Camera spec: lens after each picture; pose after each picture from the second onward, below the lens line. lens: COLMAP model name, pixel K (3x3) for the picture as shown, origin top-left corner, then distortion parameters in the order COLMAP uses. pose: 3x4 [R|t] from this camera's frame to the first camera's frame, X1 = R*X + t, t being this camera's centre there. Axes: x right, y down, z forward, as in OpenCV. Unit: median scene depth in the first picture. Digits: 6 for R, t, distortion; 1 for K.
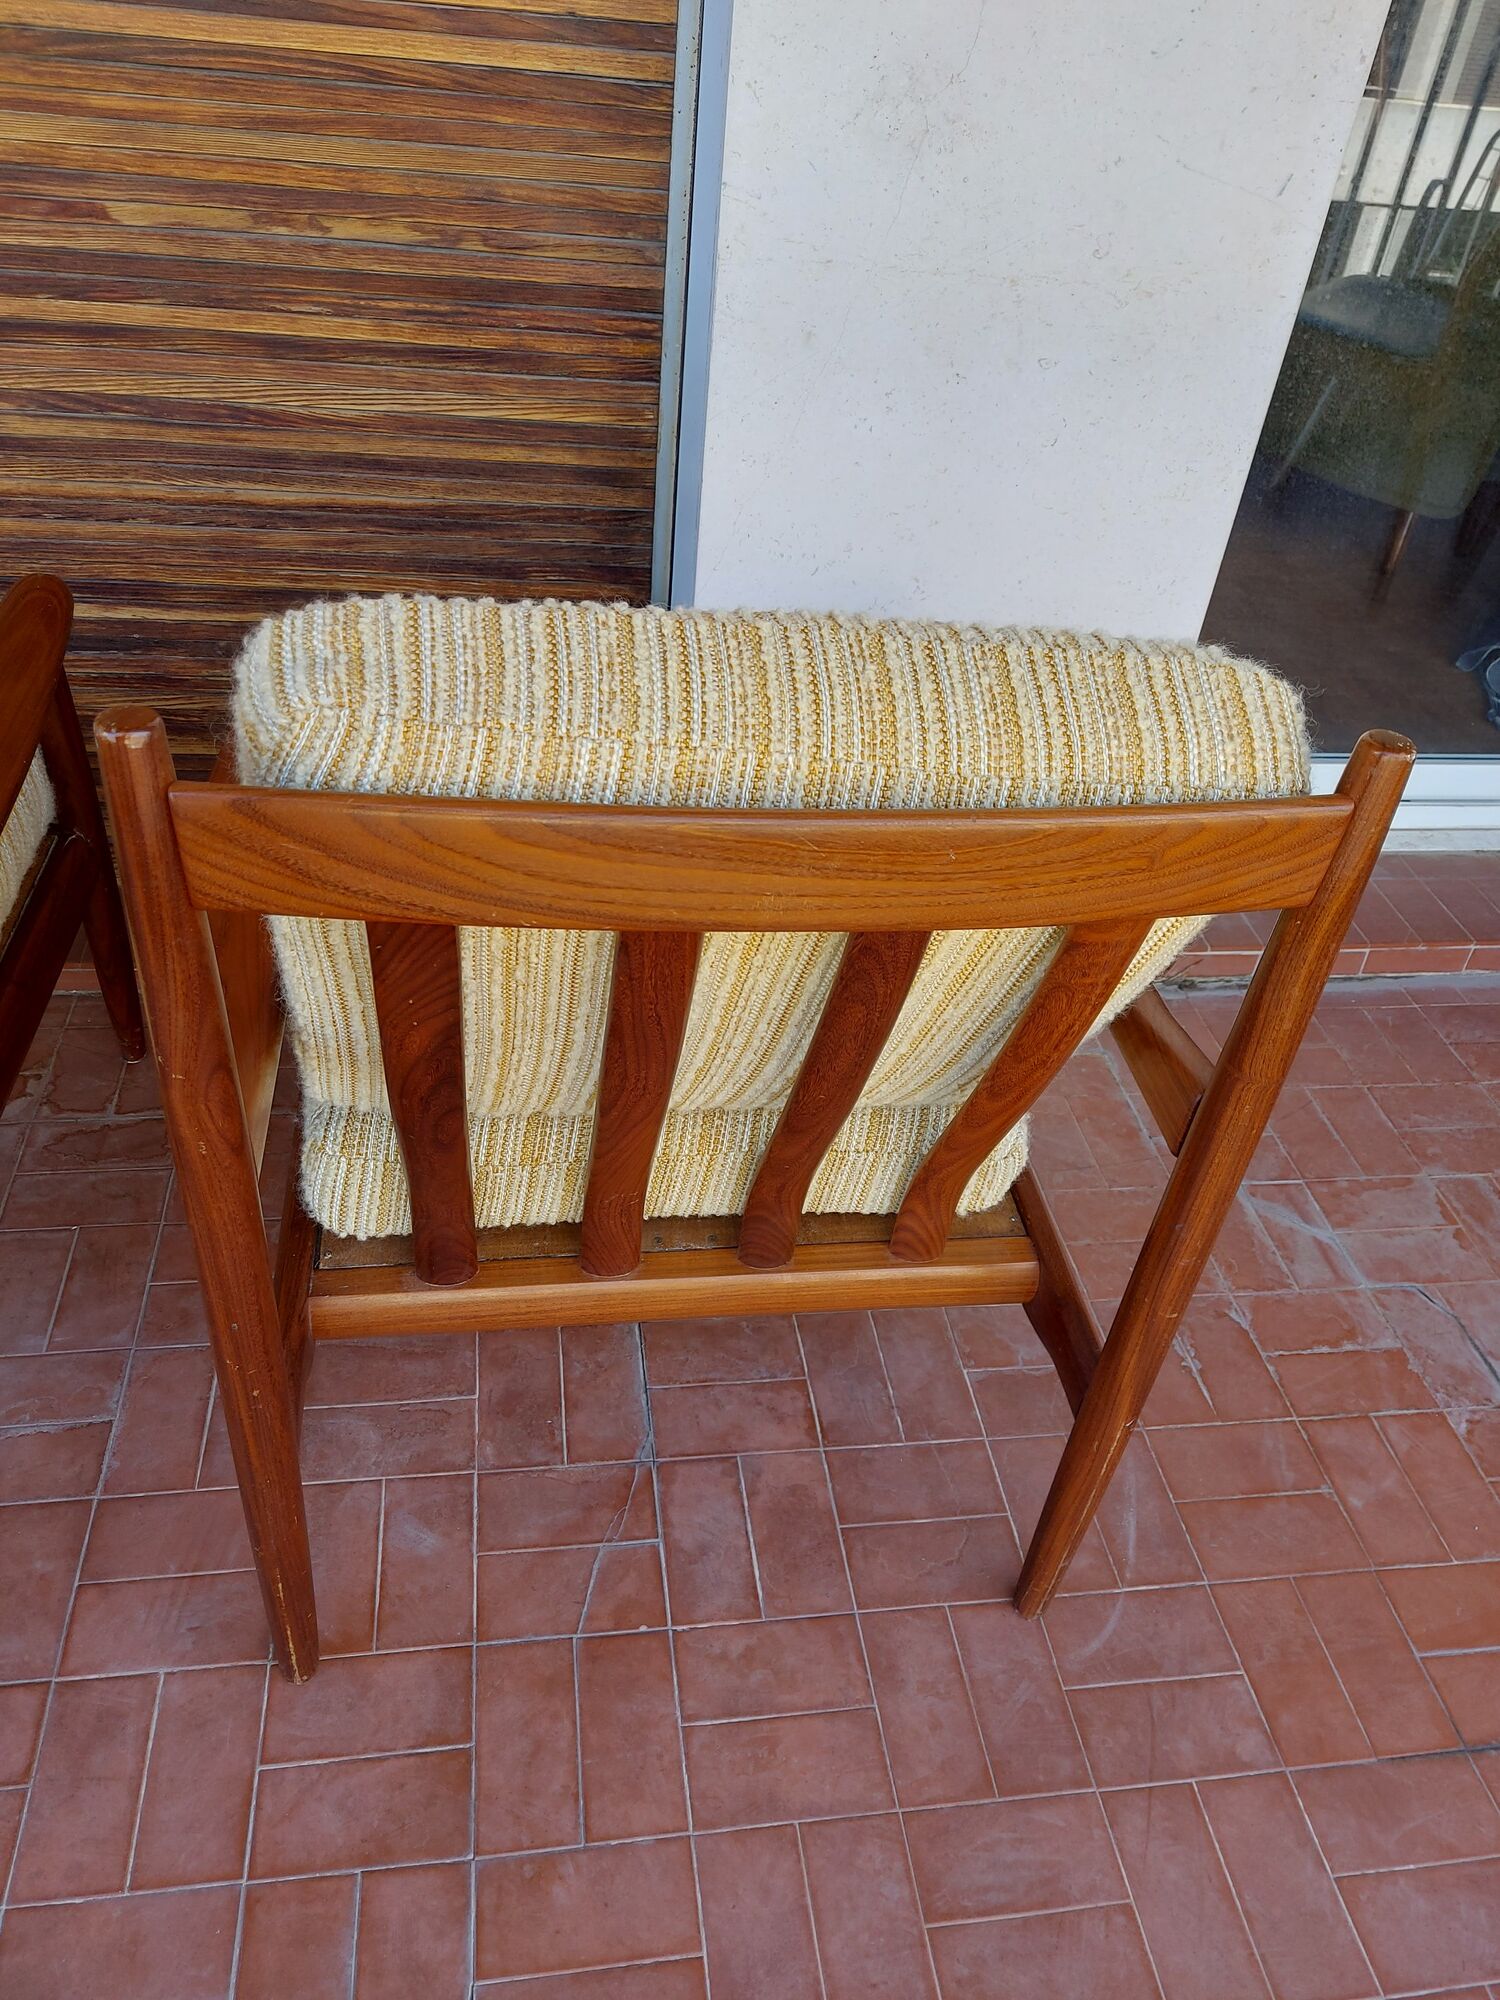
lens RADIAL K [[1489.2, 0, 744.7], [0, 1489.2, 1010.7], [0, 0, 1]] dist [0.049863, -0.054951]
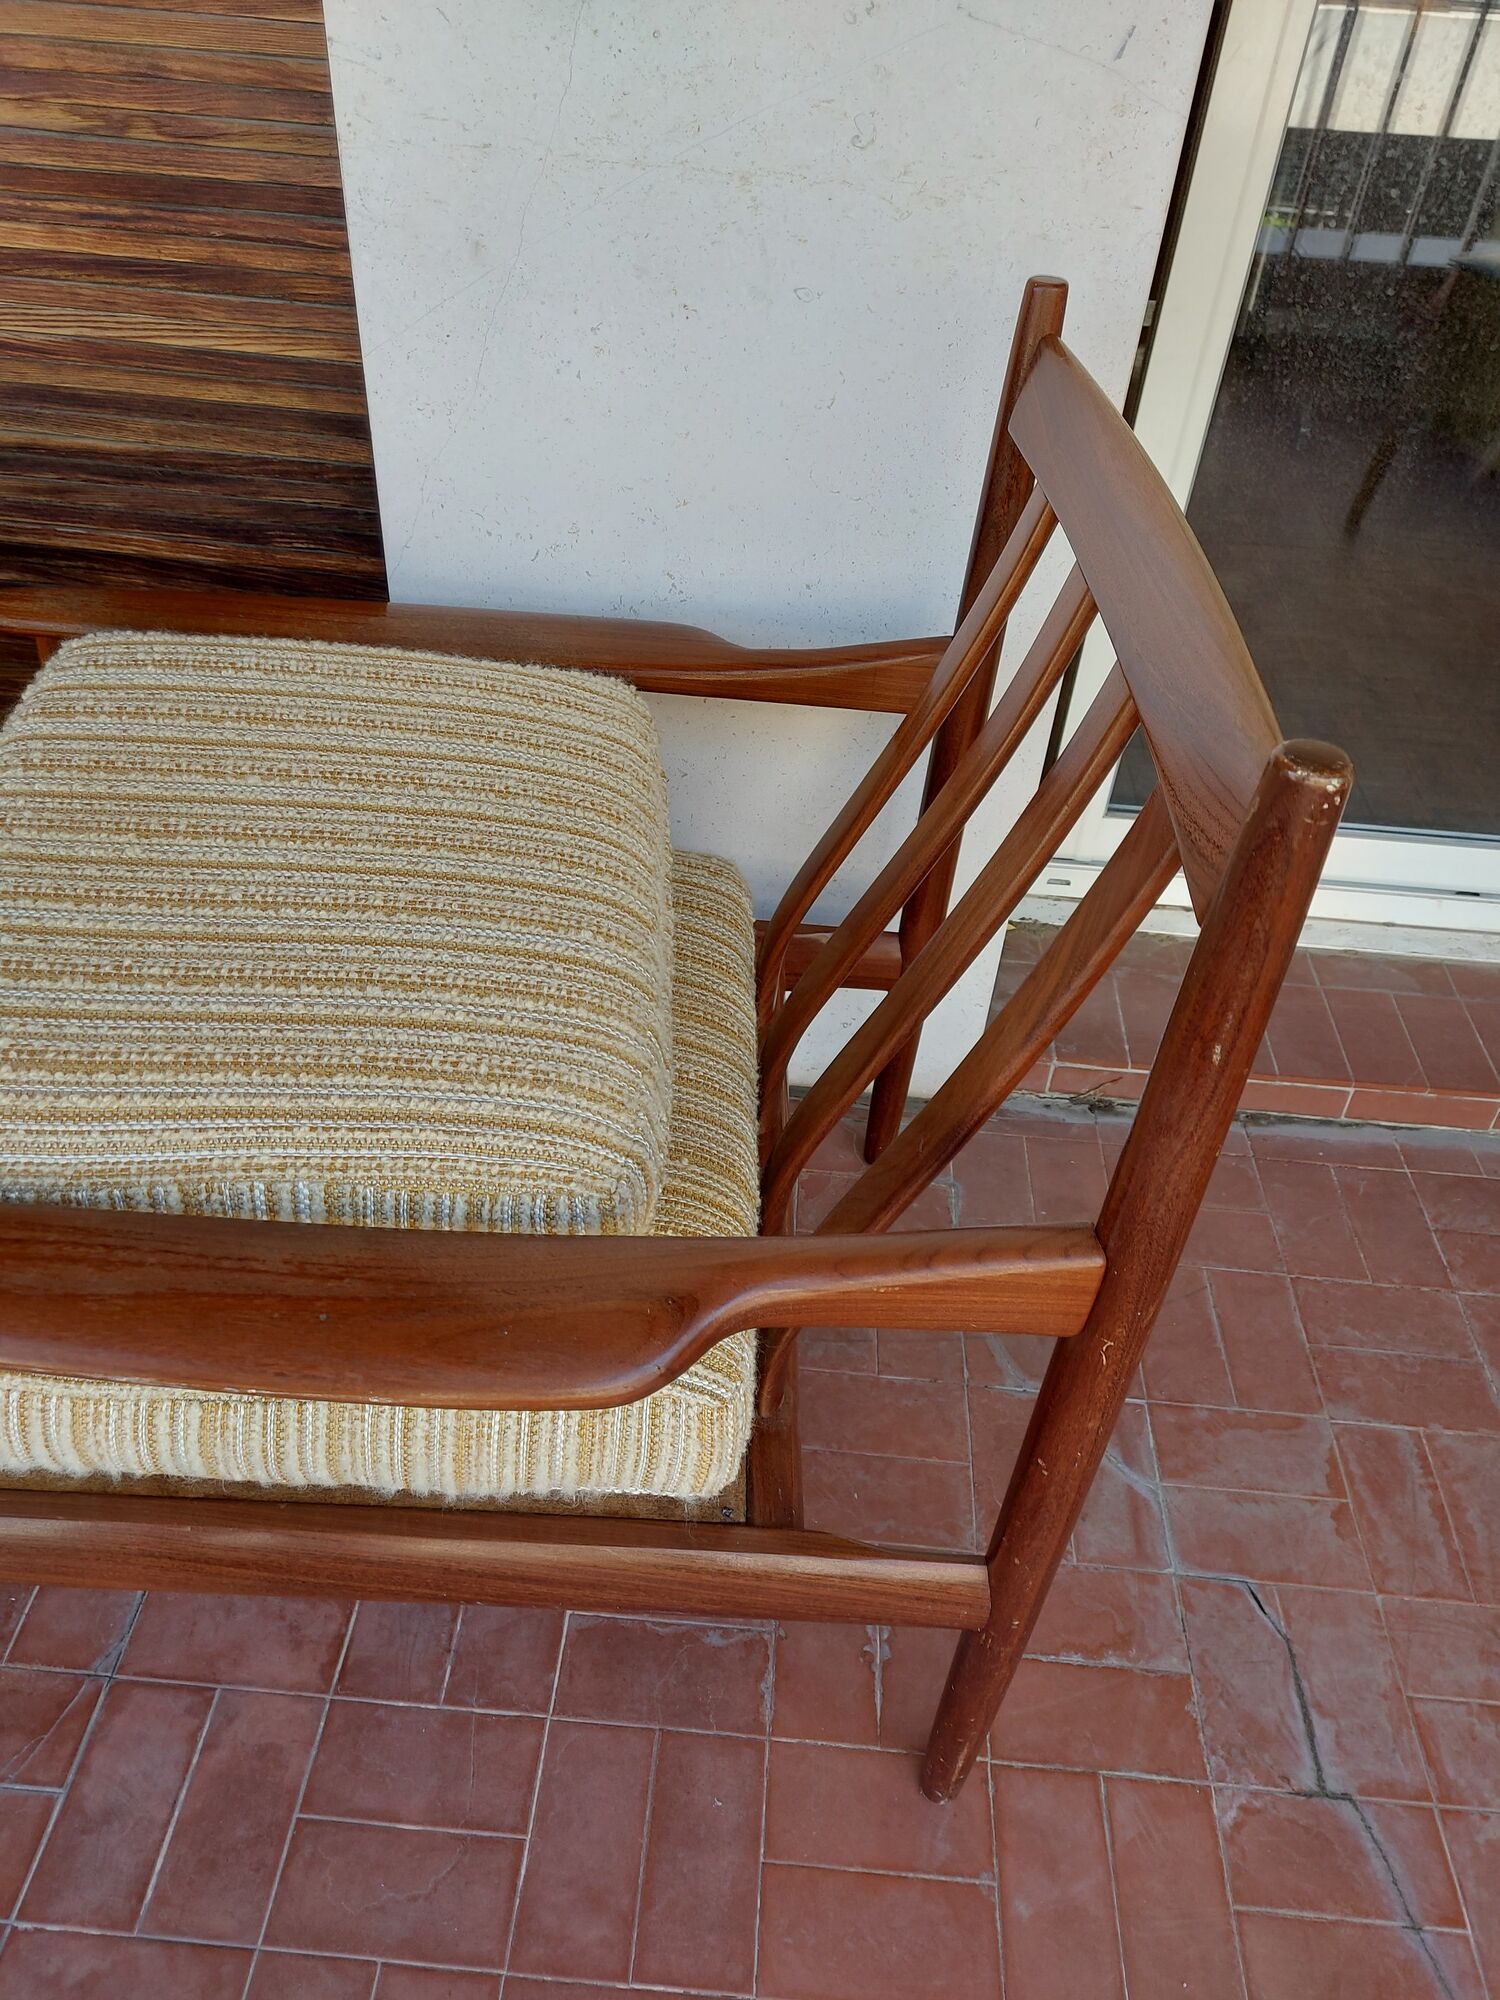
lens RADIAL K [[1489.2, 0, 747.4], [0, 1489.2, 1000.5], [0, 0, 1]] dist [0.049863, -0.054951]
pose [[0.976903, 0.108784, -0.183919, 0.342977], [-0.105755, 0.994046, 0.026228, -0.100032], [0.185677, -0.006171, 0.982591, 0.261485]]
